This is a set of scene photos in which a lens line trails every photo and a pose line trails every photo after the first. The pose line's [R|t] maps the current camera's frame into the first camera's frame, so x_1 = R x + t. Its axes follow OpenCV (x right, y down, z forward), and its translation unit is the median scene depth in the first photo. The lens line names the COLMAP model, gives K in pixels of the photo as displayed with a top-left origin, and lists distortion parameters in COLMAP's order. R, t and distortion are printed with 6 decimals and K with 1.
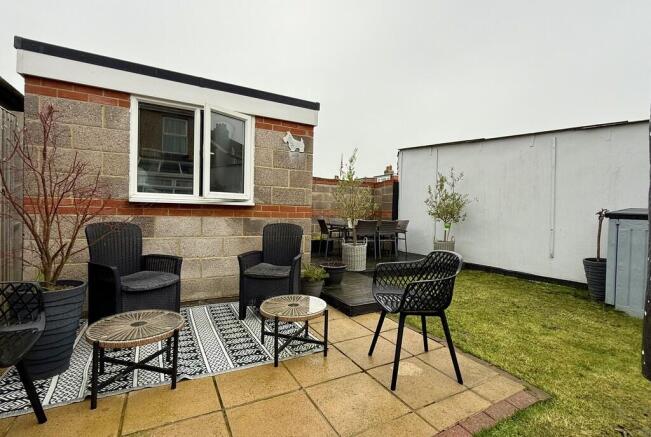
lens RADIAL K [[298.9, 0, 327.0], [0, 298.9, 216.6], [0, 0, 1]] dist [0.001232, 0.000202]
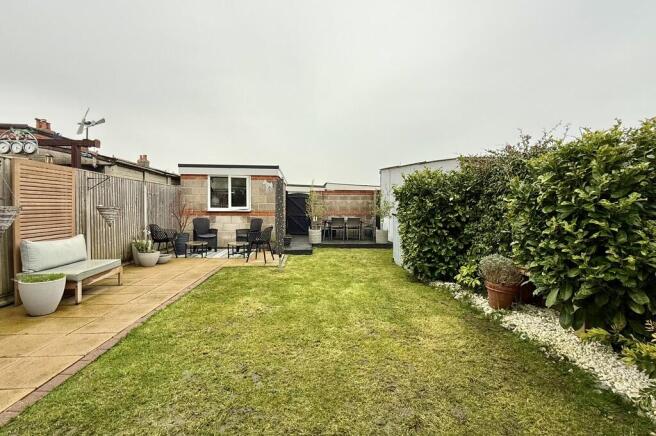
lens RADIAL K [[301.2, 0, 326.5], [0, 301.2, 216.3], [0, 0, 1]] dist [0.001232, 0.000202]
pose [[0.913405, -0.014674, -0.406788, 1.522844], [0.011497, 0.999881, -0.010252, 0.042739], [0.406890, 0.004687, 0.913465, -1.163958]]
